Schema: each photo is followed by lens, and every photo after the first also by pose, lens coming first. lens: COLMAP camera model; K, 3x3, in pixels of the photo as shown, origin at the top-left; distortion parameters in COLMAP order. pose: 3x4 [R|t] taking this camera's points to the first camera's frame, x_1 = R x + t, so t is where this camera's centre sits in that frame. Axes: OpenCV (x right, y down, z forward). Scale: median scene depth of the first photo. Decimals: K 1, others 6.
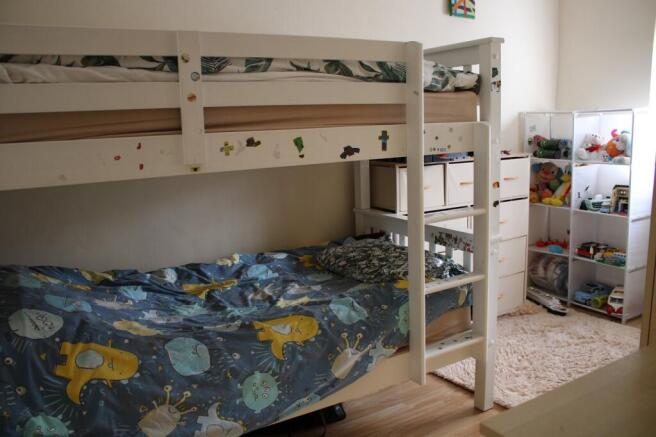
lens RADIAL K [[547.3, 0, 328.0], [0, 547.3, 218.5], [0, 0, 1]] dist [-0.162234, 0.134274]
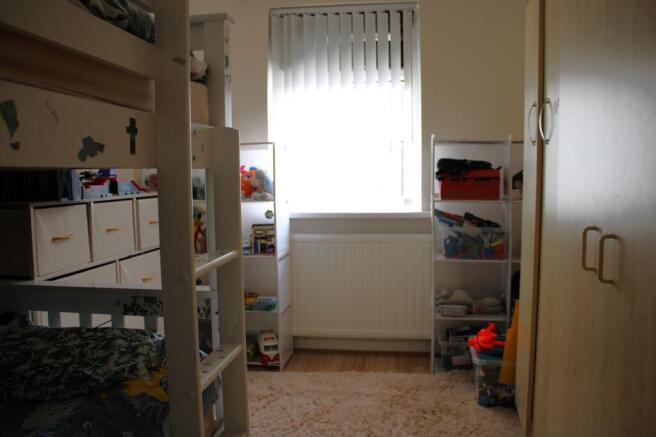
lens RADIAL K [[547.3, 0, 328.0], [0, 547.3, 218.5], [0, 0, 1]] dist [-0.162234, 0.134274]
pose [[0.641583, -0.035236, 0.766244, -0.124458], [0.123079, 0.990730, -0.057496, -0.002370], [-0.757114, 0.131197, 0.639973, 0.333748]]
